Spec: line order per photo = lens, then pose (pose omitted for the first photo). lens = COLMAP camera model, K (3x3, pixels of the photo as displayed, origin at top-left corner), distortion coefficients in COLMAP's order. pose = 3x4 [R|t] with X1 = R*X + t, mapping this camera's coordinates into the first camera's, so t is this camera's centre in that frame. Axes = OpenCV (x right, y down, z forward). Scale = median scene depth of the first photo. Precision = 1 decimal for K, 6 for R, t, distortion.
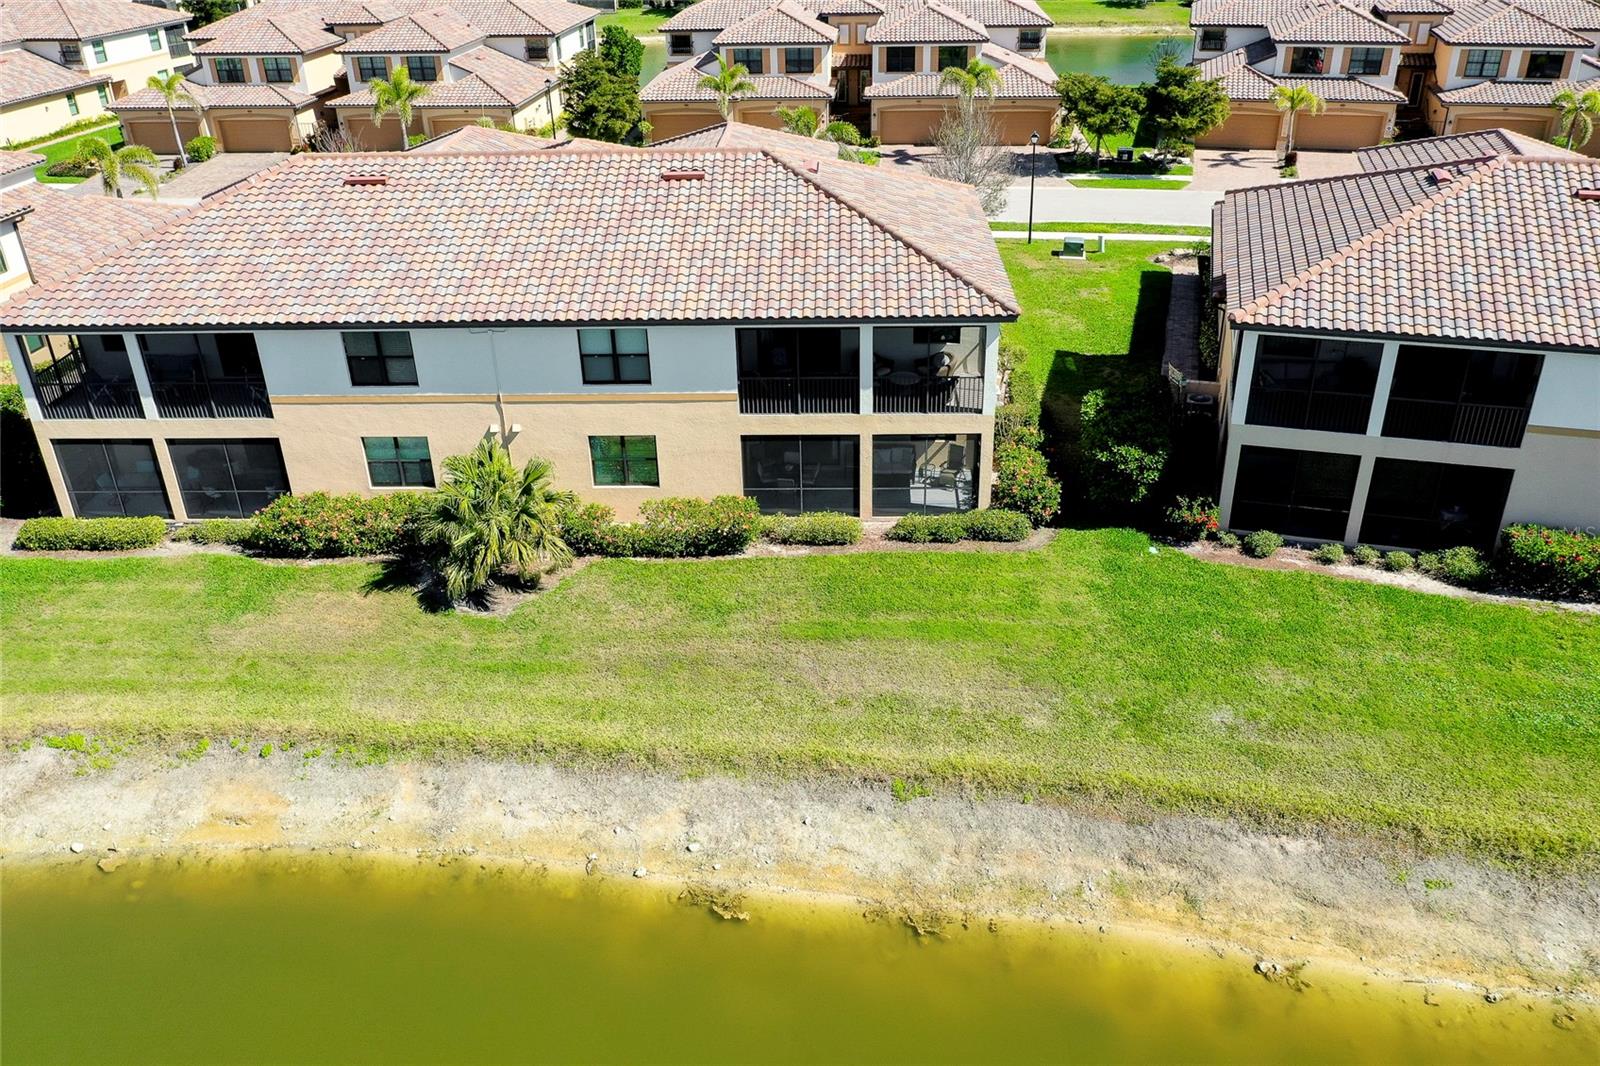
lens RADIAL K [[1260.0, 0, 803.3], [0, 1260.0, 525.3], [0, 0, 1]] dist [-0.007071, 0.004878]
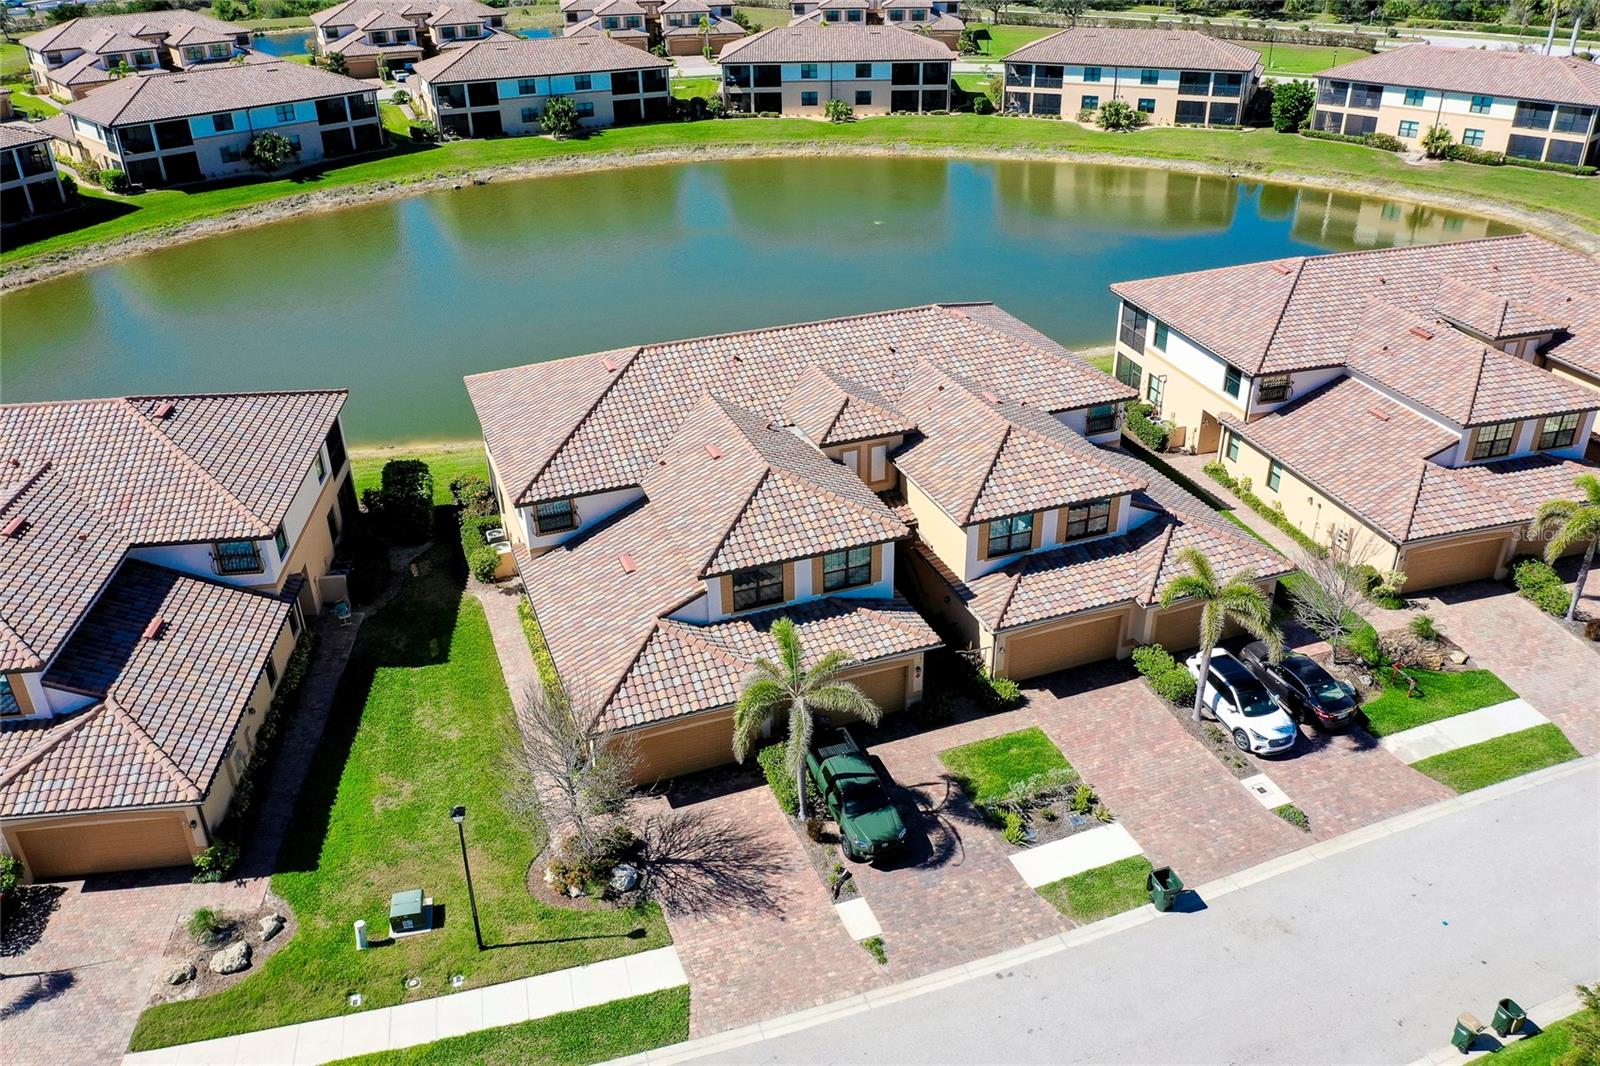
lens RADIAL K [[1260.0, 0, 805.9], [0, 1260.0, 530.7], [0, 0, 1]] dist [-0.007071, 0.004878]
pose [[-0.920586, 0.216494, -0.325042, 0.359684], [-0.151983, 0.568081, 0.808817, -1.602479], [0.359755, 0.793986, -0.490064, 2.263796]]
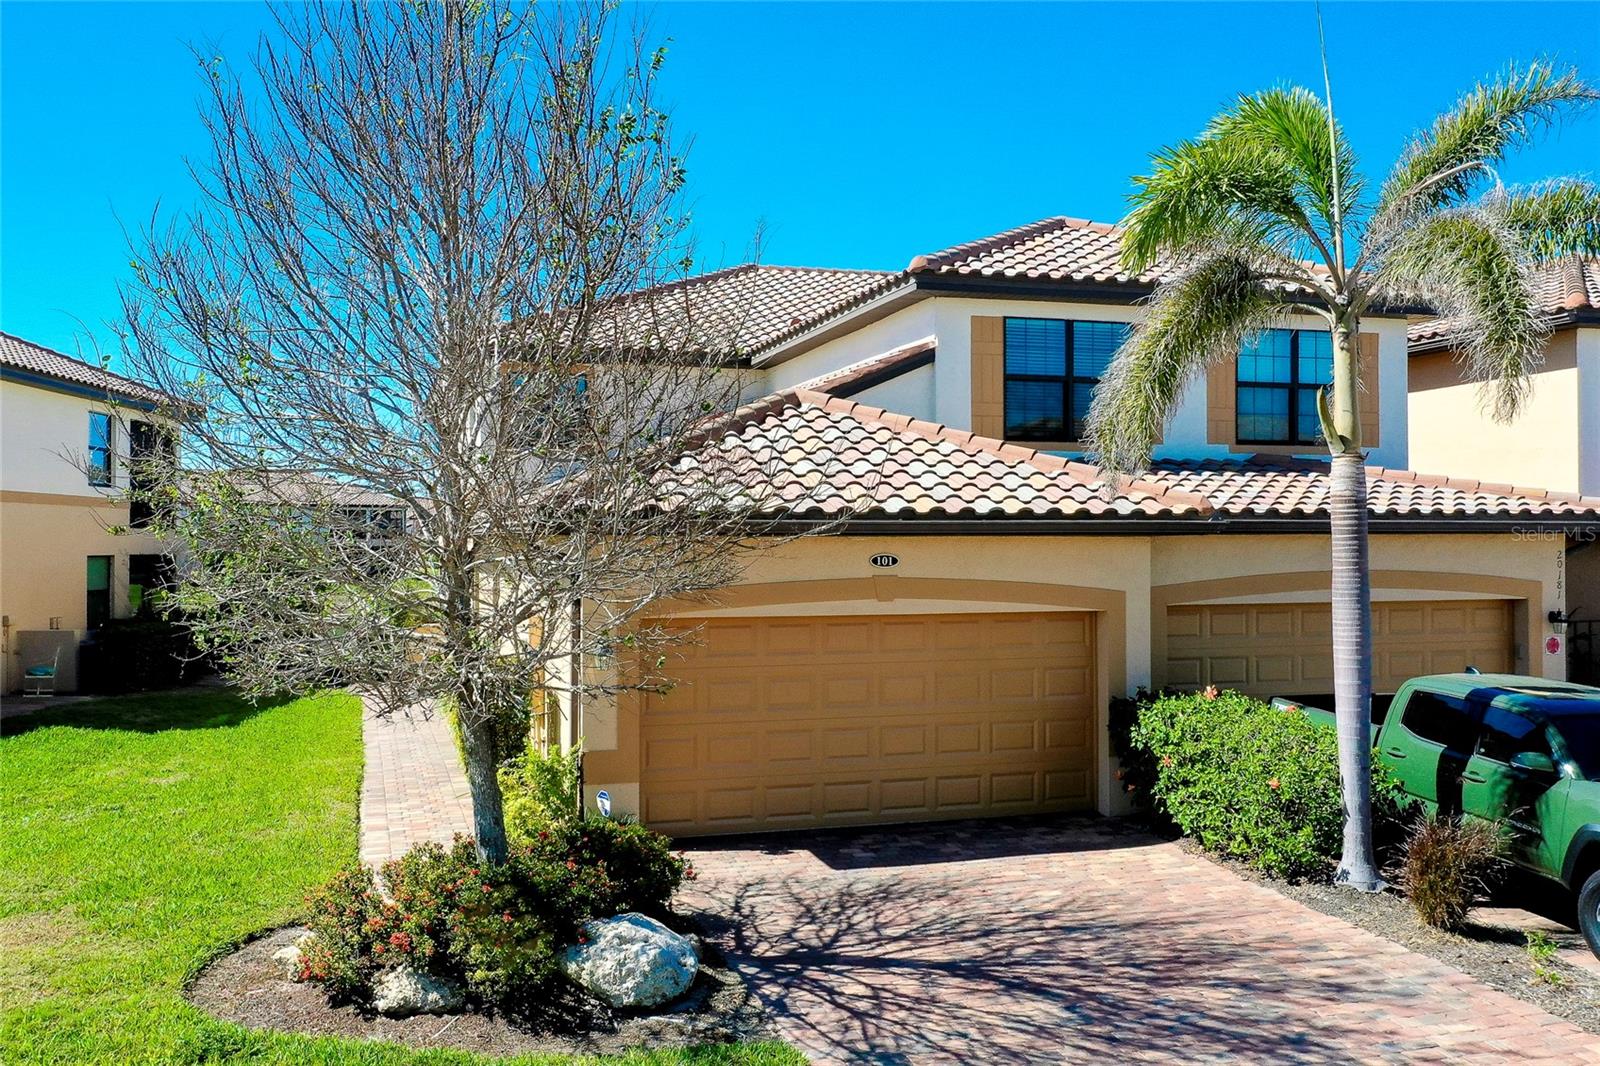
lens RADIAL K [[1410.4, 0, 801.4], [0, 1410.4, 532.8], [0, 0, 1]] dist [-0.009857, -0.008039]
pose [[-0.943342, 0.021592, -0.331118, 0.262170], [-0.135271, 0.886174, 0.443168, -0.624047], [0.302997, 0.462849, -0.833045, 2.083847]]
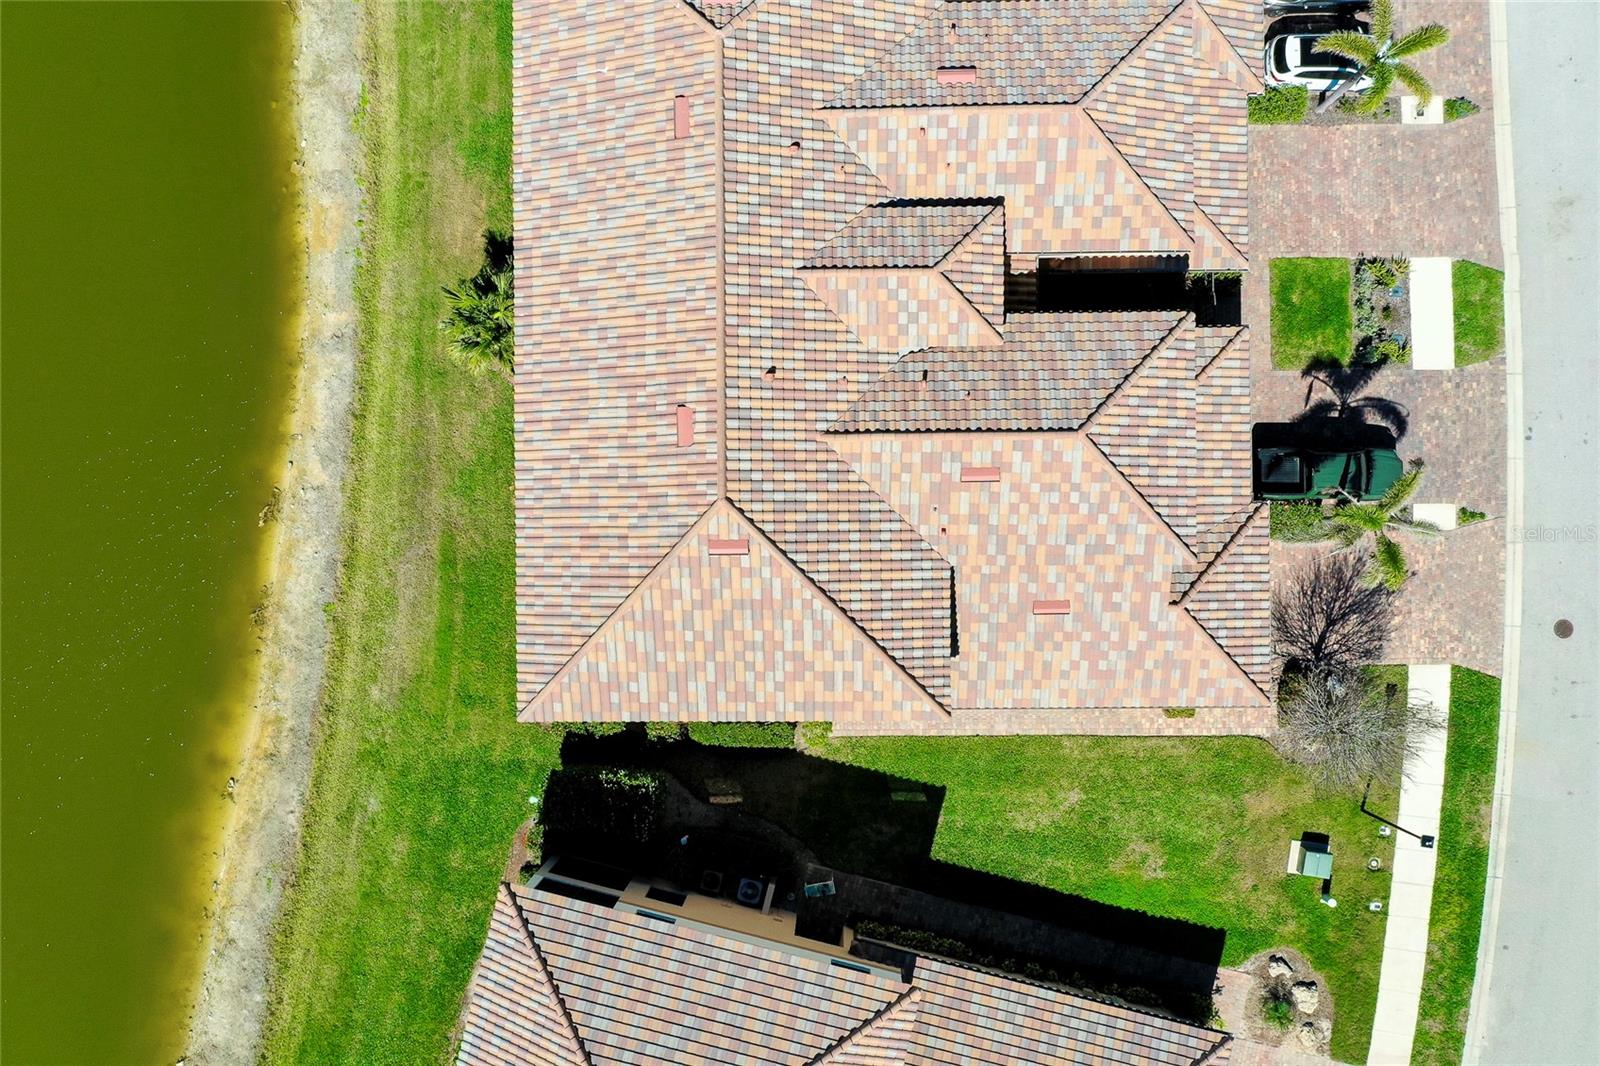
lens RADIAL K [[1260.0, 0, 803.7], [0, 1260.0, 531.1], [0, 0, 1]] dist [-0.007071, 0.004878]
pose [[0.042422, 0.999031, 0.011715, -0.018637], [-0.444115, 0.008352, 0.895931, -1.425753], [0.894965, -0.043210, 0.444039, 0.710784]]
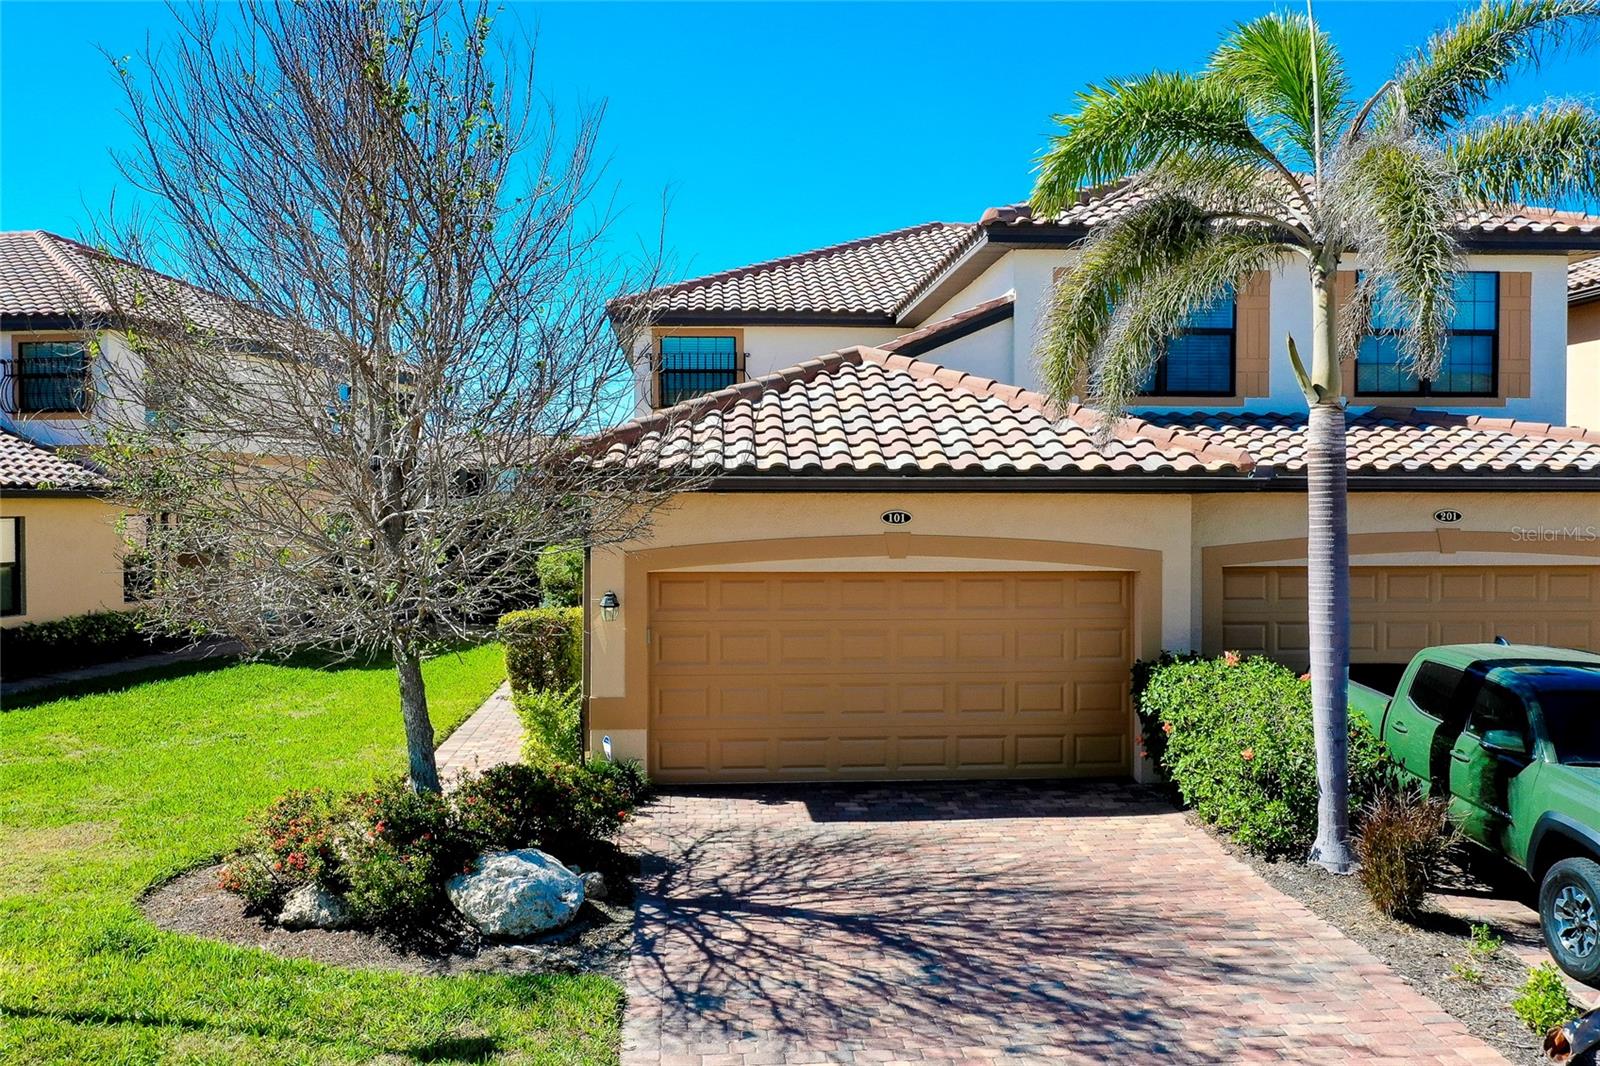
lens RADIAL K [[1410.4, 0, 814.4], [0, 1410.4, 522.3], [0, 0, 1]] dist [-0.009857, -0.008039]
pose [[-0.992182, 0.023022, -0.122659, 0.173269], [-0.039140, 0.875852, 0.480991, -0.633380], [0.118504, 0.482031, -0.868103, 2.107288]]
